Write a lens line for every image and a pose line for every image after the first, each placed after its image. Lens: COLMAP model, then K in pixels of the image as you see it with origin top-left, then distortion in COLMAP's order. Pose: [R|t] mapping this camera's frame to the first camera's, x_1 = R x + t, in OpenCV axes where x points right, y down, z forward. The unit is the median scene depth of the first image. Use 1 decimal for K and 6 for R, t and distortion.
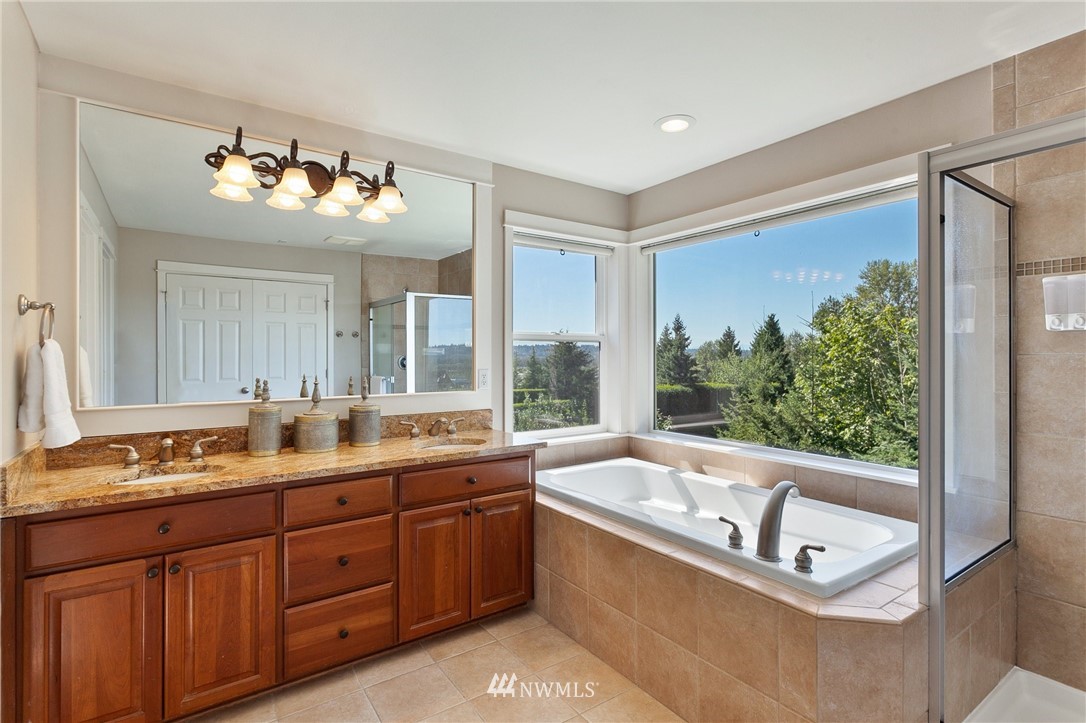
lens RADIAL K [[520.1, 0, 540.6], [0, 520.1, 354.3], [0, 0, 1]] dist [0.003314, -0.000280]
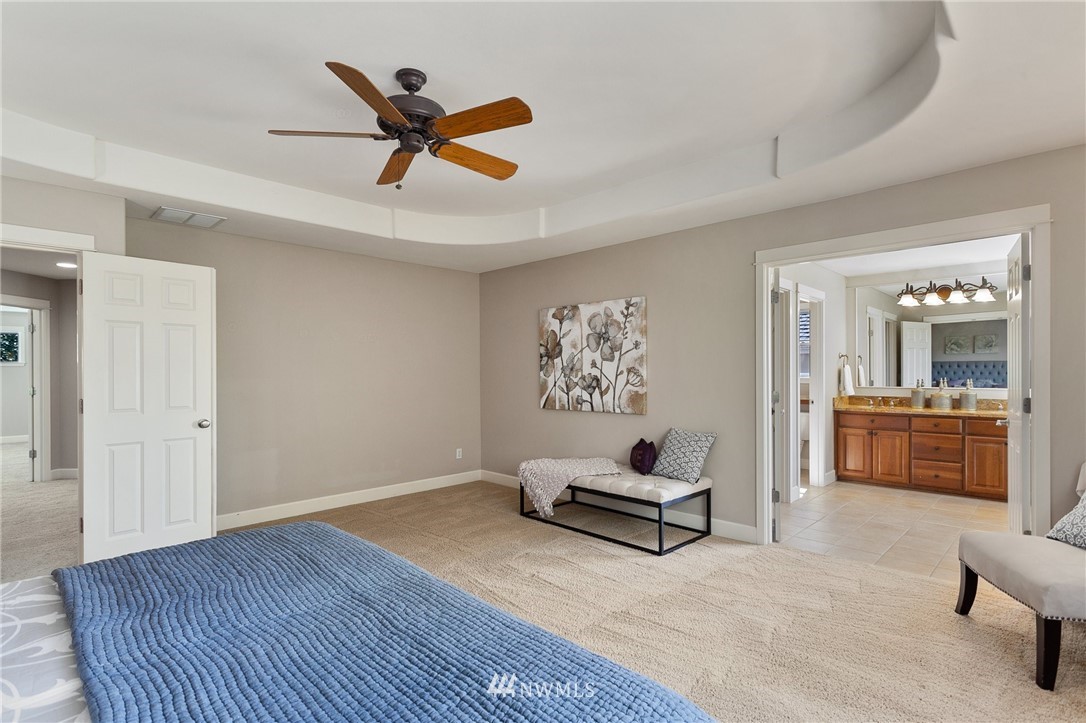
lens RADIAL K [[520.1, 0, 541.4], [0, 520.1, 363.1], [0, 0, 1]] dist [0.003314, -0.000280]
pose [[0.173883, -0.013616, -0.984672, 1.721088], [0.003920, 0.999906, -0.013135, -0.002610], [0.984759, -0.001576, 0.173920, -1.302631]]
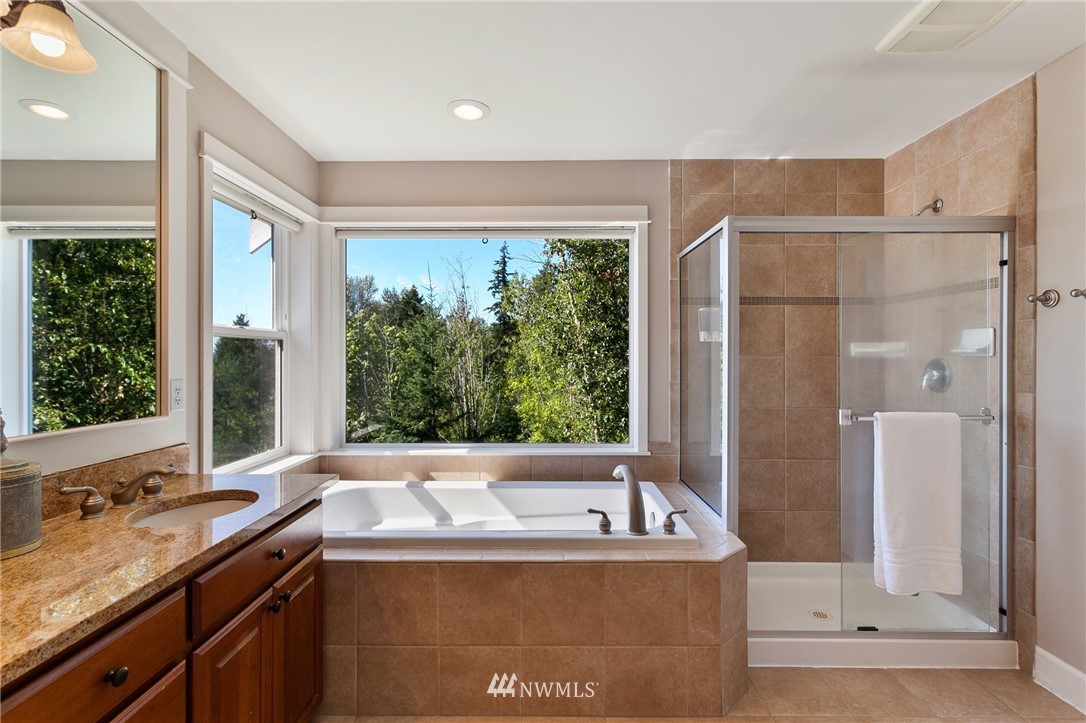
lens RADIAL K [[520.1, 0, 541.1], [0, 520.1, 356.5], [0, 0, 1]] dist [0.003314, -0.000280]
pose [[0.583412, 0.001421, 0.812175, -0.495132], [-0.001330, 0.999999, -0.000794, 0.001820], [-0.812175, -0.000617, 0.583413, 0.398136]]
